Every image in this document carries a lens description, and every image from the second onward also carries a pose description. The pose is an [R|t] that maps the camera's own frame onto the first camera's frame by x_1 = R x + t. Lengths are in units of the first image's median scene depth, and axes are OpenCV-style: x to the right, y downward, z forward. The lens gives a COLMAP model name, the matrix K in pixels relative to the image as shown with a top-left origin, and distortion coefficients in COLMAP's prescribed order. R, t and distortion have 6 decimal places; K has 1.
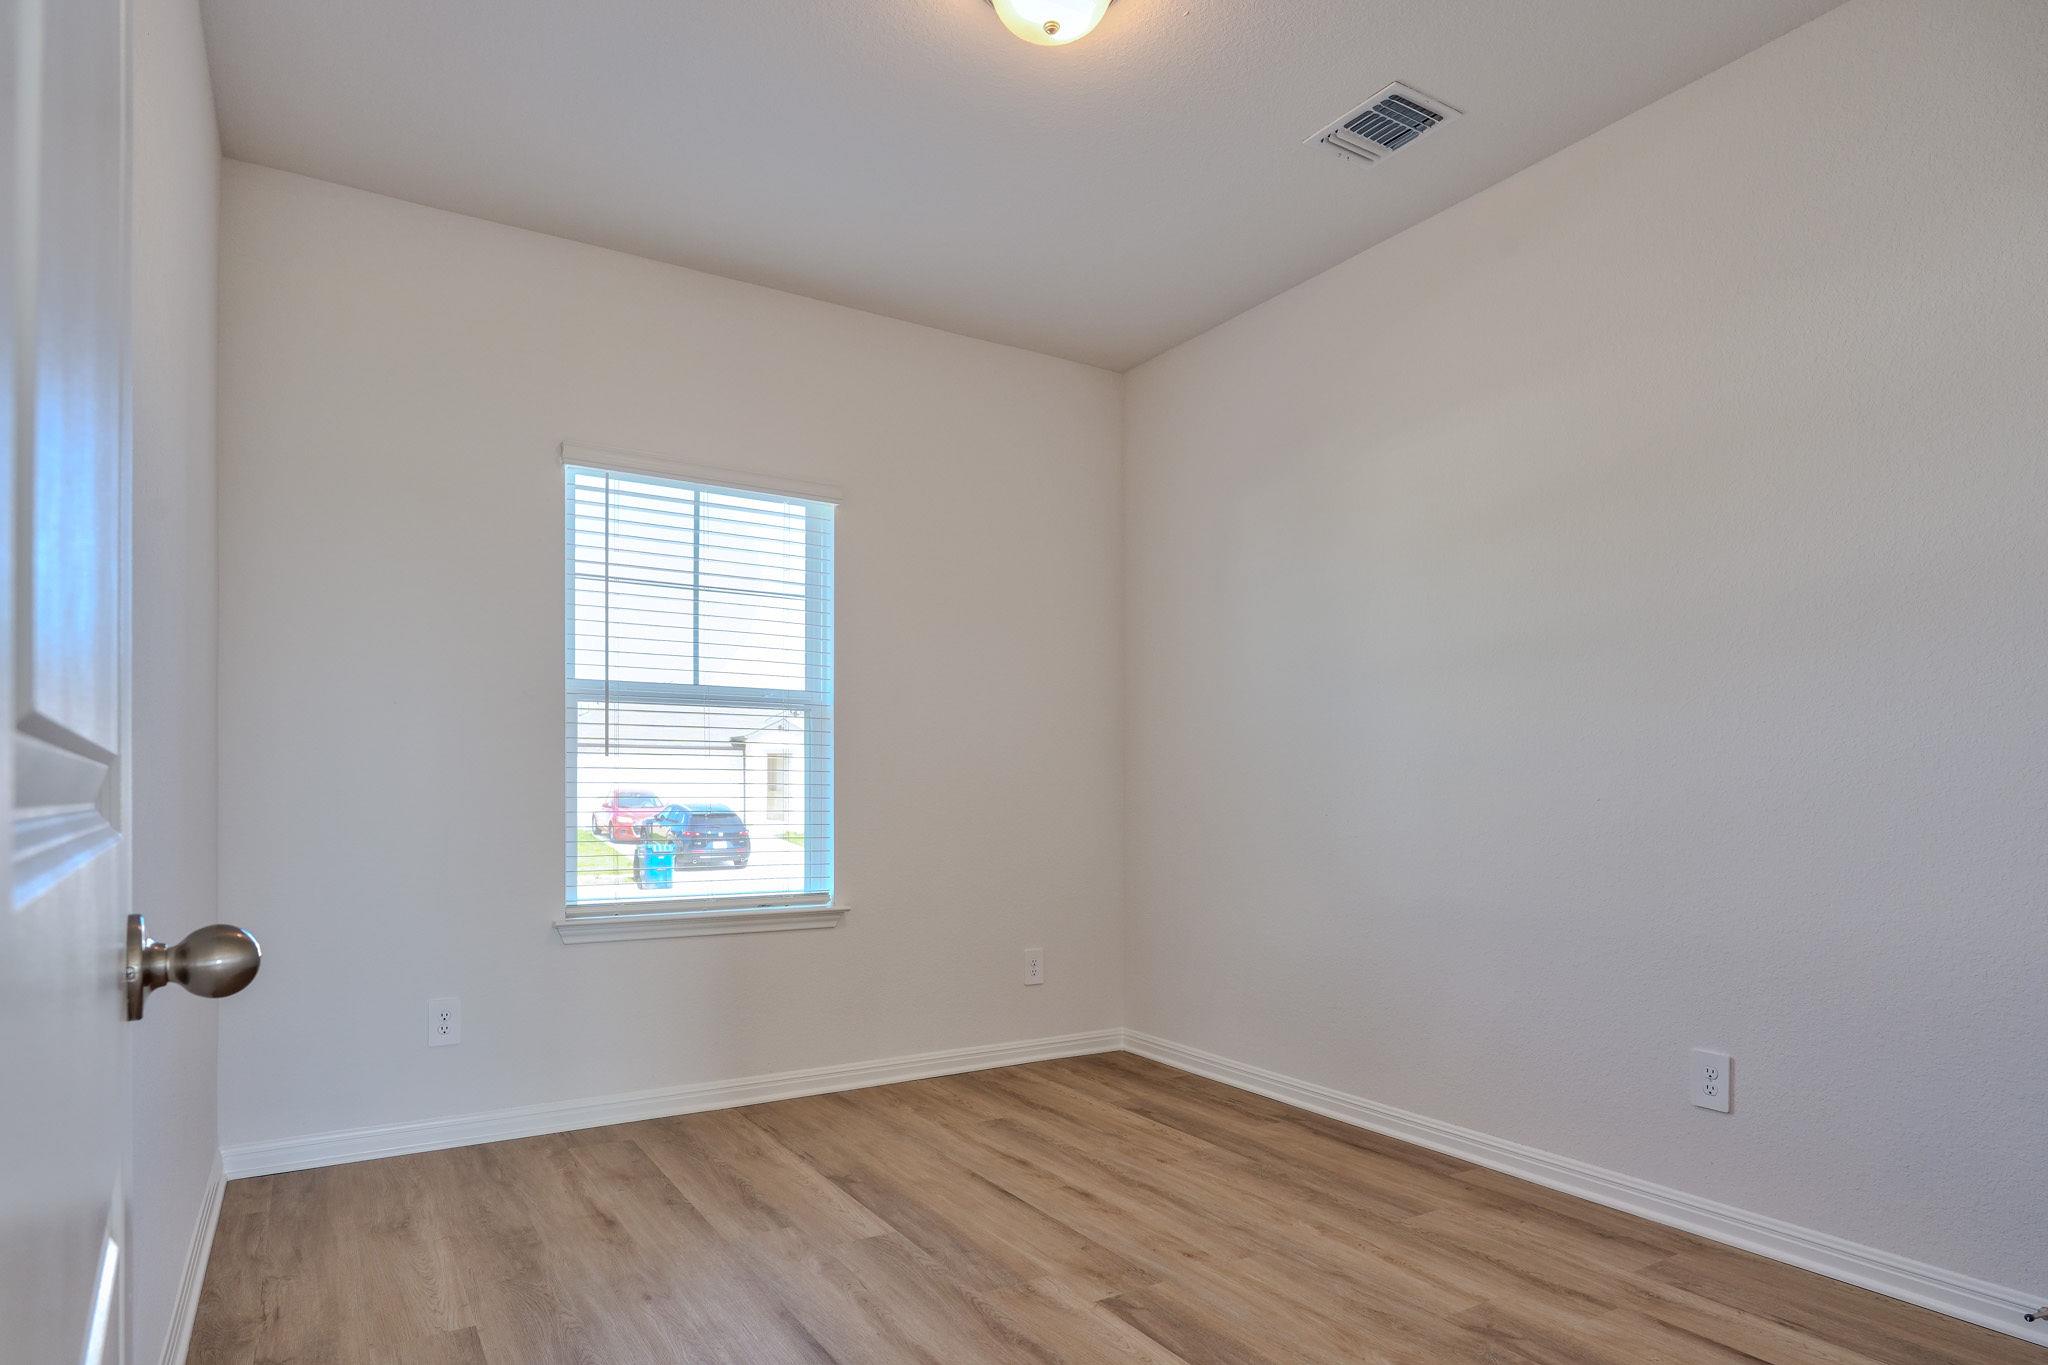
lens RADIAL K [[1126.3, 0, 1029.9], [0, 1126.3, 769.8], [0, 0, 1]] dist [0.004781, -0.001521]
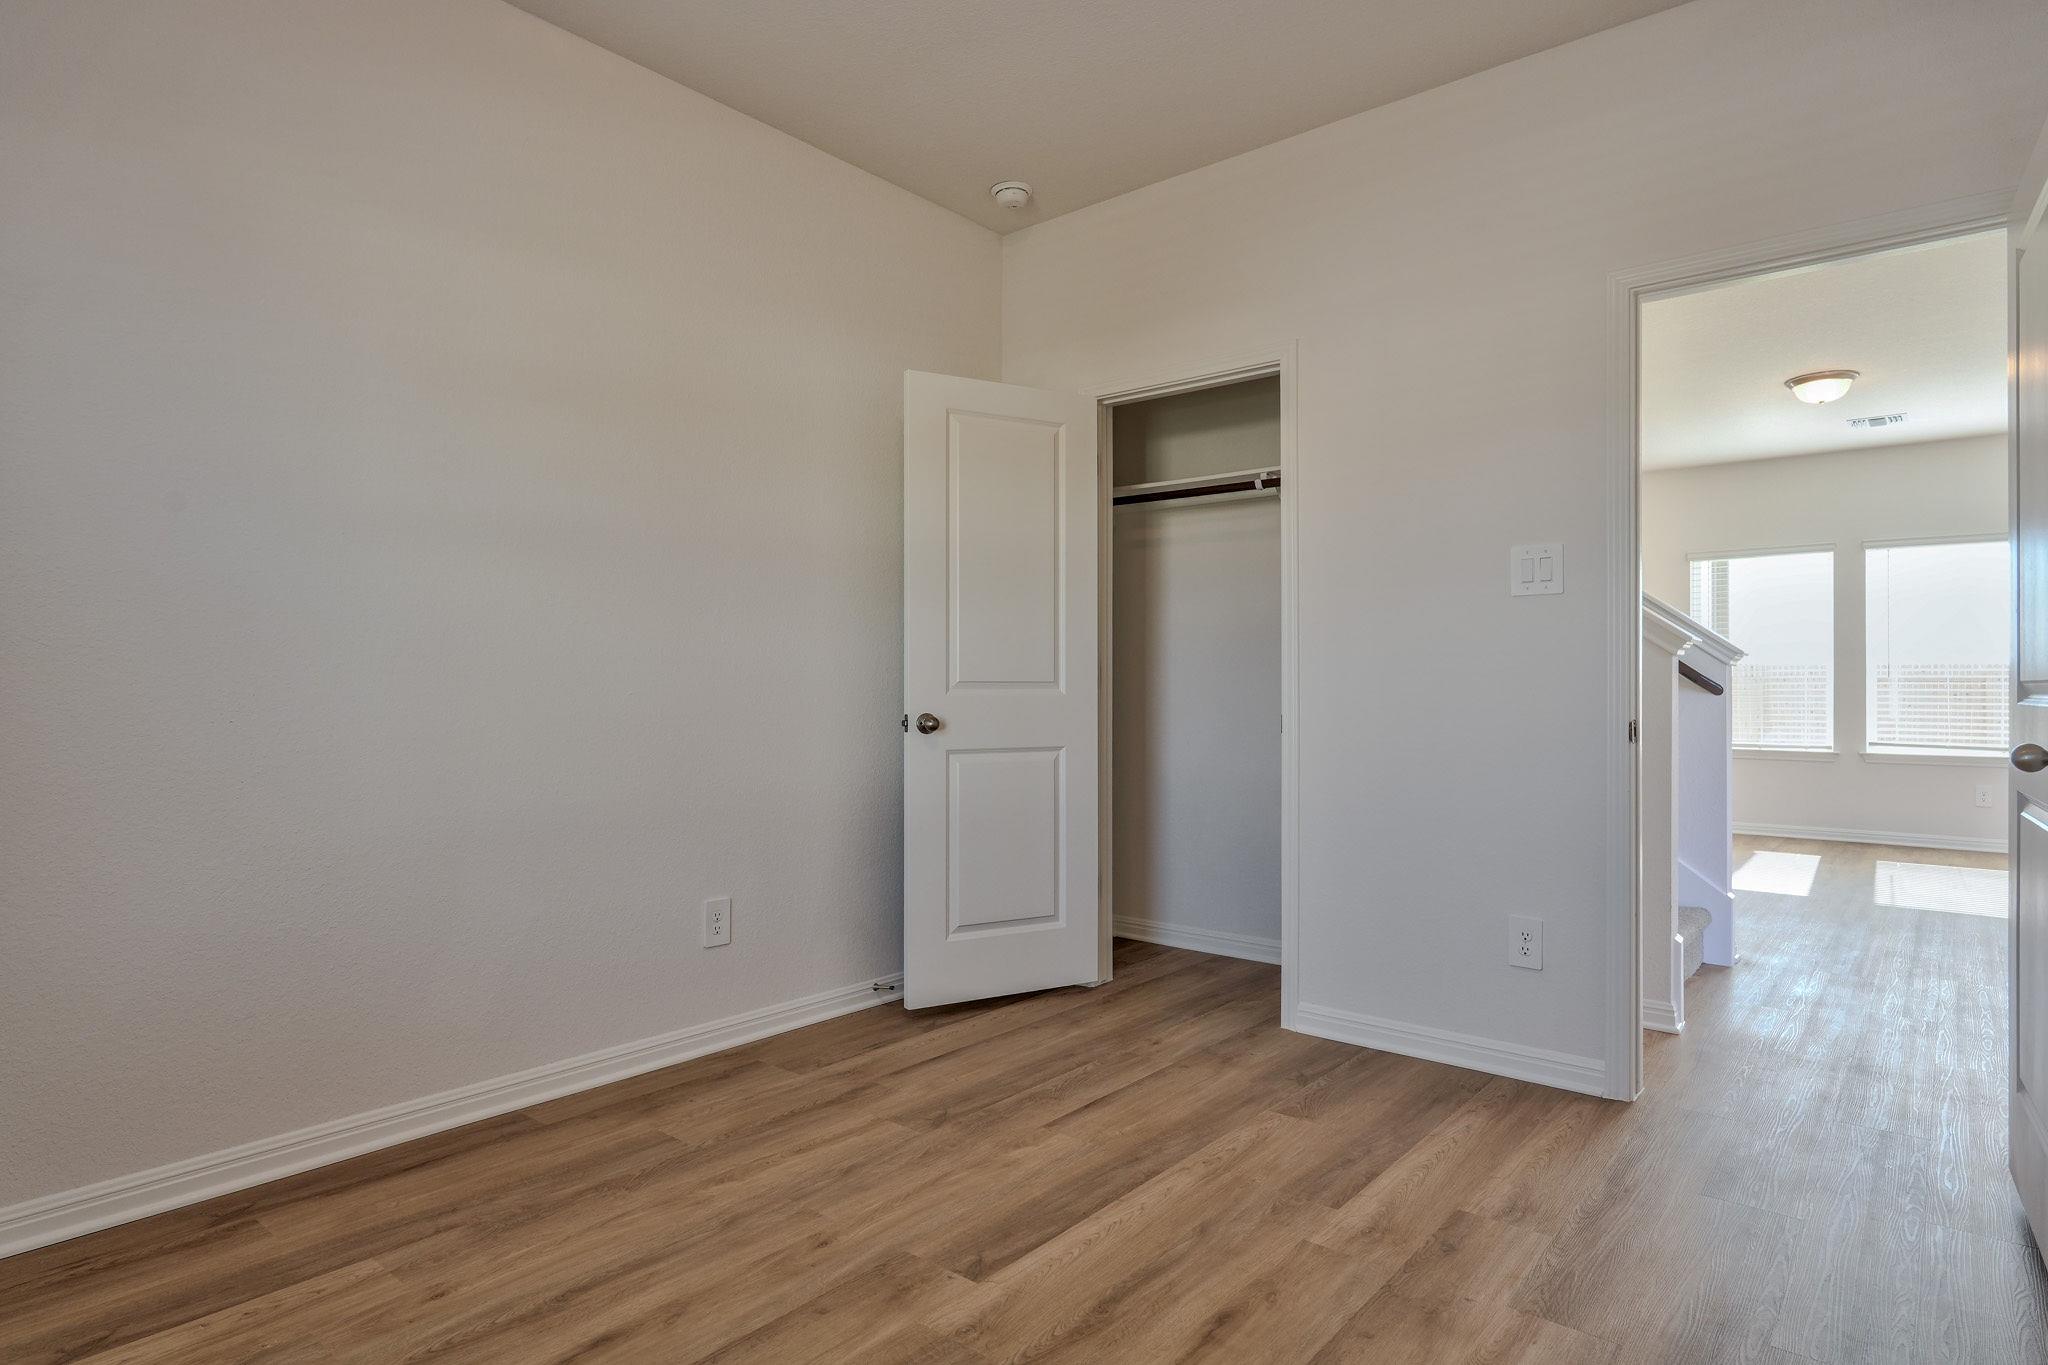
lens RADIAL K [[1126.3, 0, 1018.6], [0, 1126.3, 689.9], [0, 0, 1]] dist [0.004781, -0.001521]
pose [[-0.305148, -0.001026, 0.952304, -0.675178], [-0.023561, 0.999701, -0.006473, 0.025199], [-0.952013, -0.024413, -0.305081, 1.099794]]
